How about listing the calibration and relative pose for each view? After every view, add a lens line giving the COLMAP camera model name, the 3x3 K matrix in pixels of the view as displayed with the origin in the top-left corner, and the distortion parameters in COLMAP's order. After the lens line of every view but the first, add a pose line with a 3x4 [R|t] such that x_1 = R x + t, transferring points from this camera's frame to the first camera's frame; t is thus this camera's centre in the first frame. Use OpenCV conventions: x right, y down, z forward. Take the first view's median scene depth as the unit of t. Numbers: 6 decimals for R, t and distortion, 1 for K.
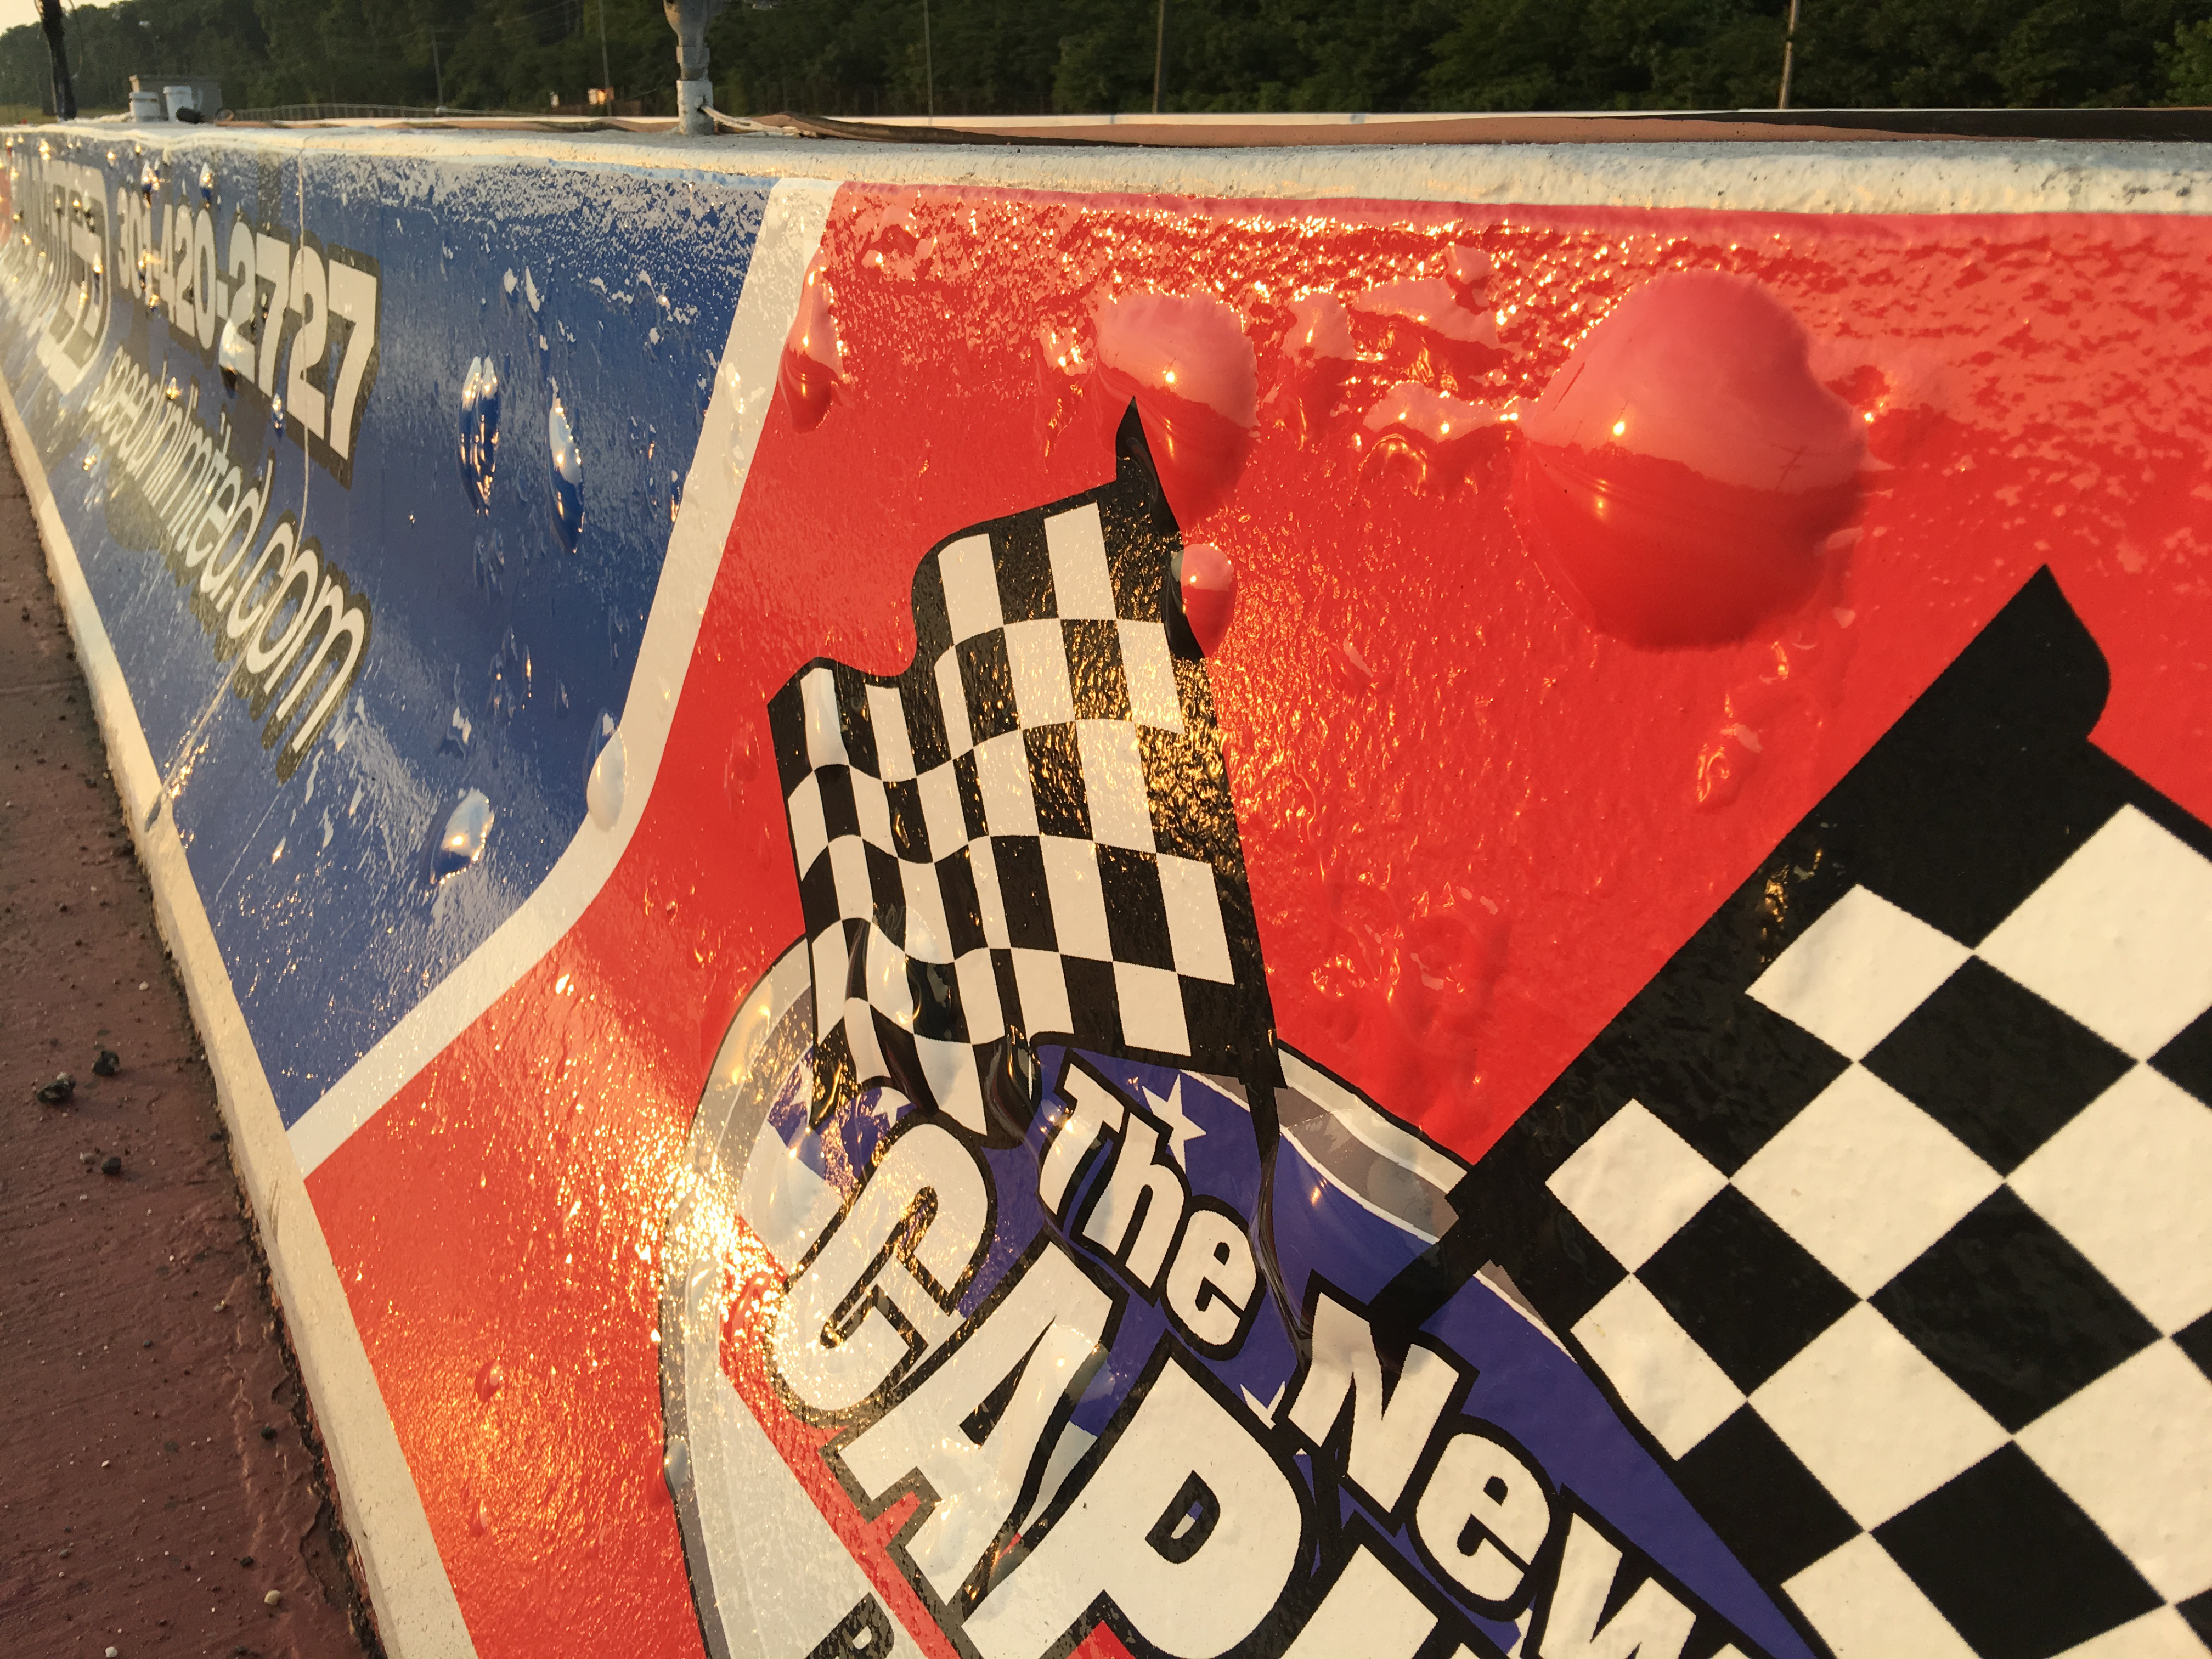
lens RADIAL K [[1854.5, 0, 1103.7], [0, 1854.5, 834.7], [0, 0, 1]] dist [0.016771, -0.027410]
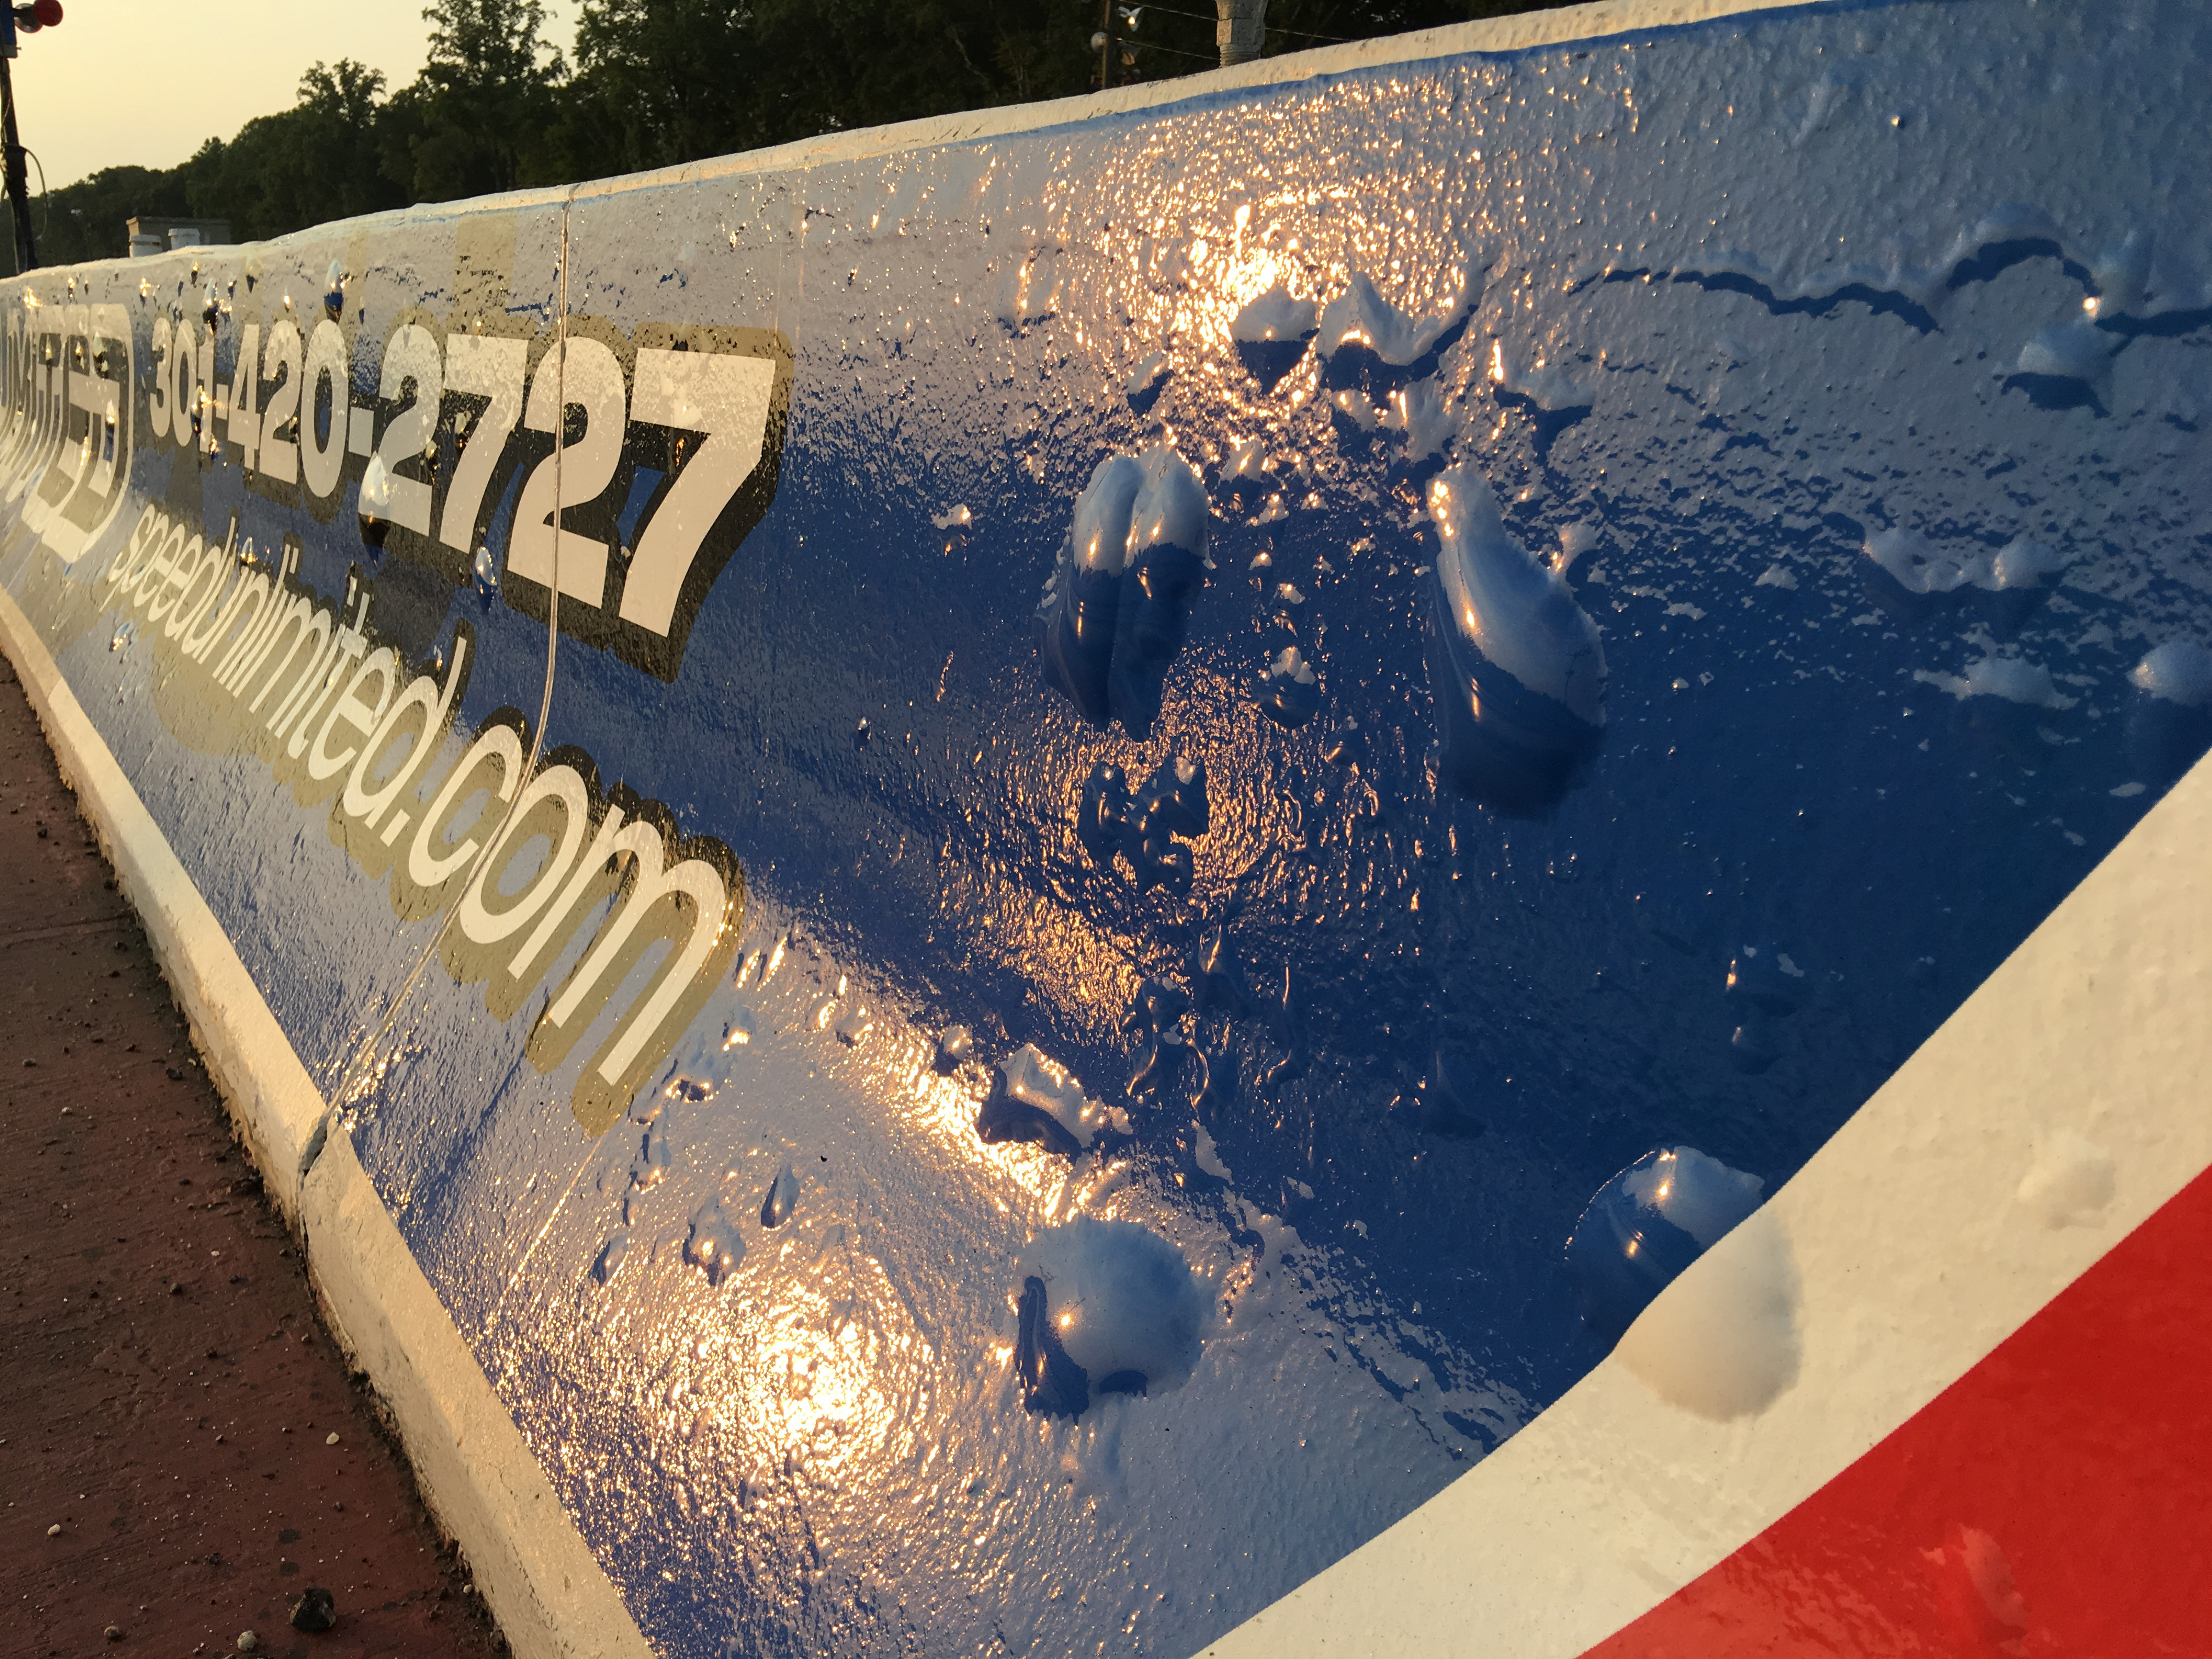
lens RADIAL K [[1854.5, 0, 1110.6], [0, 1854.5, 822.6], [0, 0, 1]] dist [0.016771, -0.027410]
pose [[0.998969, -0.017567, 0.041852, -0.174292], [0.021322, 0.995620, -0.091030, -0.044465], [-0.040070, 0.091829, 0.994968, 0.208918]]
